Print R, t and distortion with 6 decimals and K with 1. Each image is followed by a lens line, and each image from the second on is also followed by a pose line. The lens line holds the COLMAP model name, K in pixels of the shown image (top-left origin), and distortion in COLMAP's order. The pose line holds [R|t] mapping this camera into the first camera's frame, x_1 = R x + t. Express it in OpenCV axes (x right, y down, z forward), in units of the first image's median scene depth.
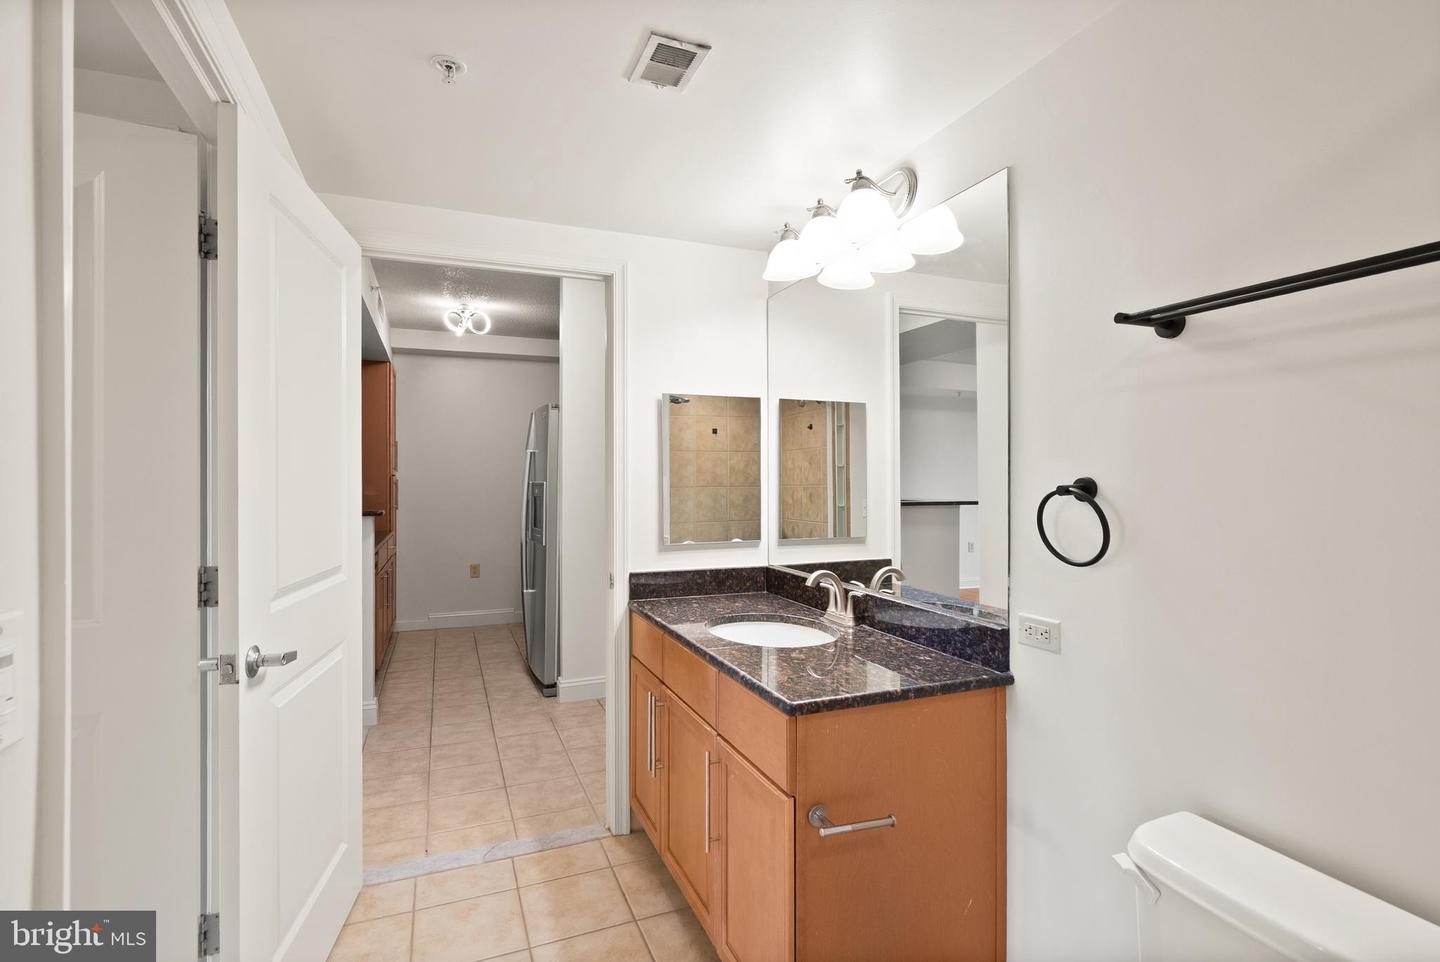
lens RADIAL K [[687.4, 0, 720.0], [0, 687.4, 481.0], [0, 0, 1]] dist [-0.000089, -0.000088]
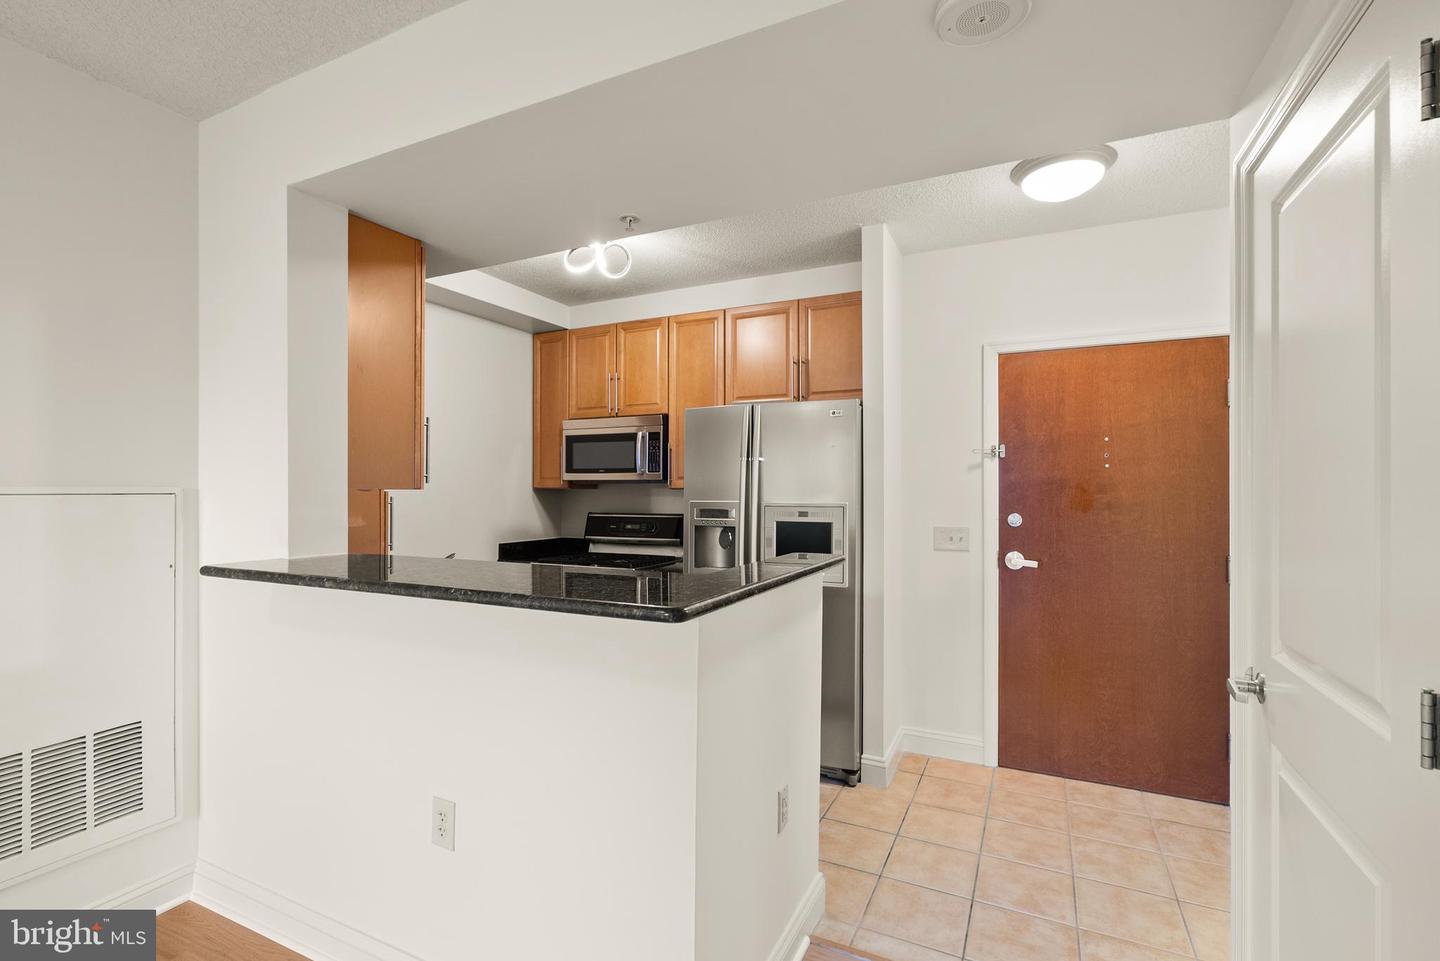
lens RADIAL K [[661.6, 0, 713.4], [0, 661.6, 487.2], [0, 0, 1]] dist [-0.001928, -0.000486]
pose [[0.752738, 0.002193, 0.658317, -0.766808], [-0.000961, 0.999997, -0.002233, -0.011220], [-0.658320, 0.001048, 0.752738, 0.502128]]
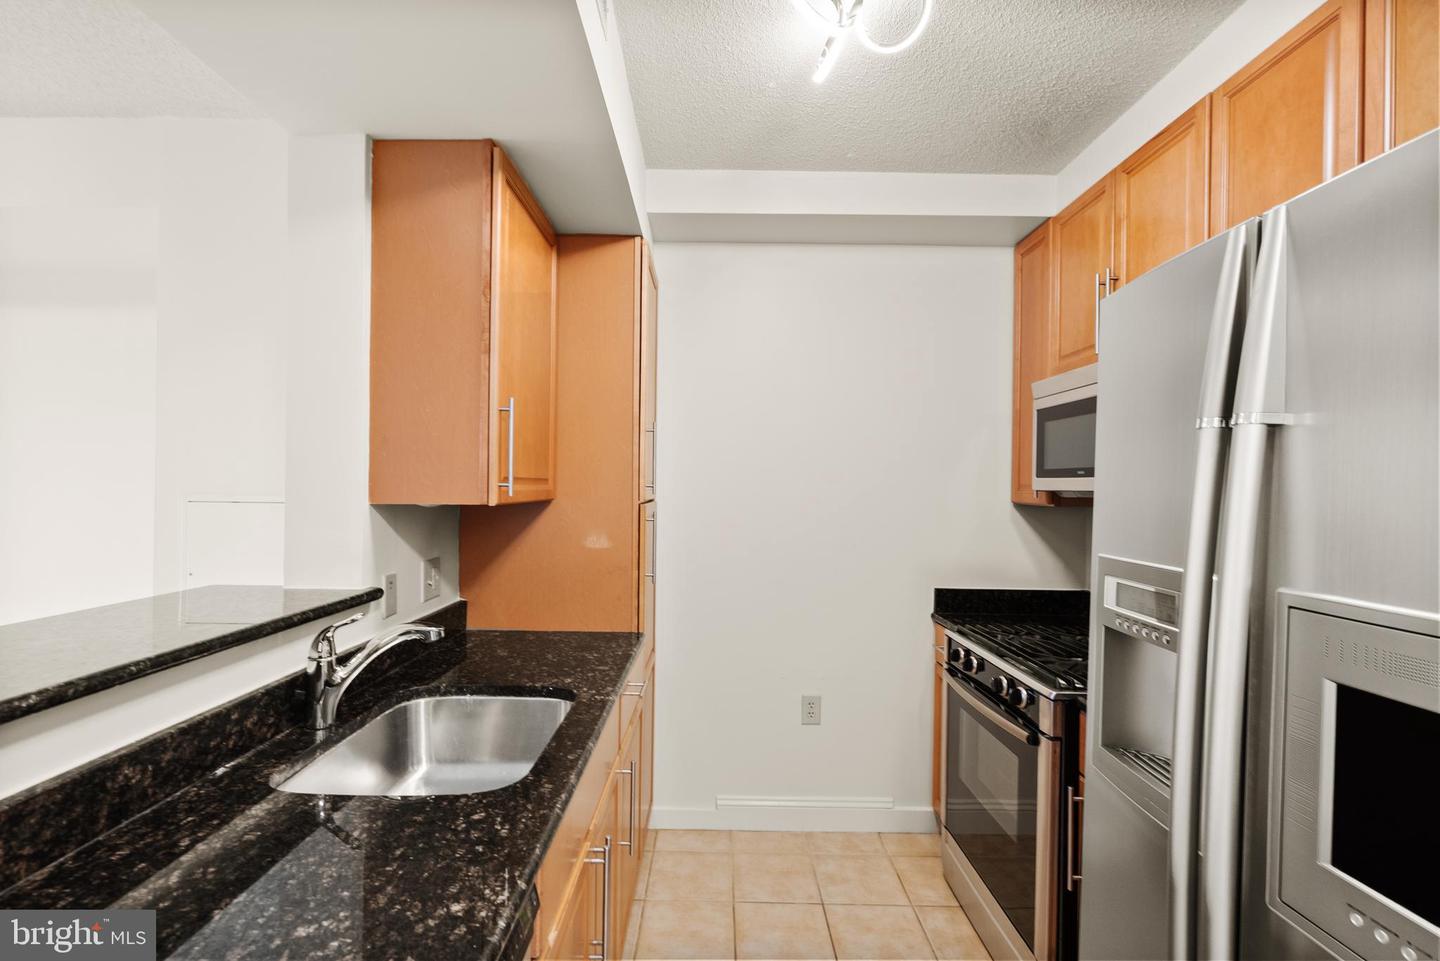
lens RADIAL K [[661.6, 0, 713.4], [0, 661.6, 487.2], [0, 0, 1]] dist [-0.001928, -0.000486]
pose [[0.924344, 0.013924, -0.381307, -0.340576], [-0.013894, 0.999899, 0.002833, -0.023763], [0.381308, 0.002679, 0.924444, 0.771215]]
